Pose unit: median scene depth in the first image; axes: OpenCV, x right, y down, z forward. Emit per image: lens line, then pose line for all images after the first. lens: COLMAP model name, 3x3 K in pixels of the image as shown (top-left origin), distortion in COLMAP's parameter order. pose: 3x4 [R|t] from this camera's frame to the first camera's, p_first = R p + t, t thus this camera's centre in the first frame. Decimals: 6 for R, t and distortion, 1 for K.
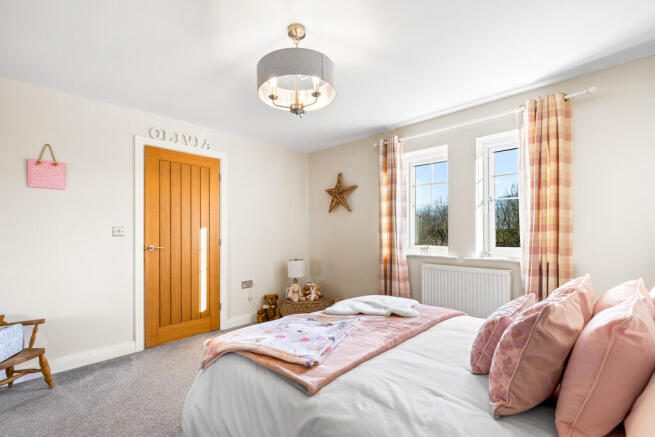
lens RADIAL K [[286.1, 0, 332.9], [0, 286.1, 231.9], [0, 0, 1]] dist [-0.003104, -0.001121]
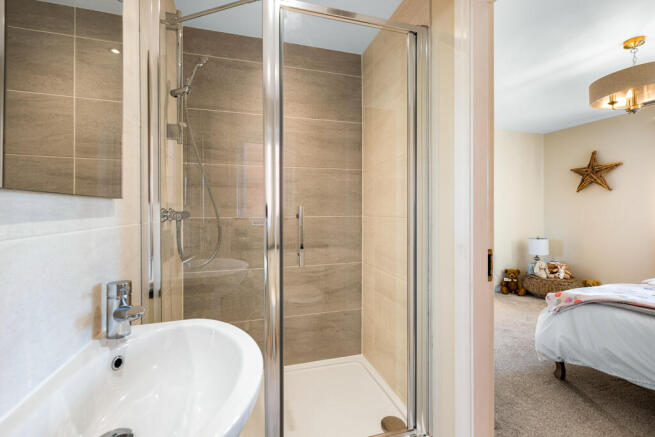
lens RADIAL K [[286.1, 0, 327.3], [0, 286.1, 211.6], [0, 0, 1]] dist [-0.003104, -0.001121]
pose [[0.870199, 0.005141, -0.492674, -0.295324], [-0.002565, 0.999979, 0.005904, -0.004590], [0.492694, -0.003874, 0.870194, -0.293676]]
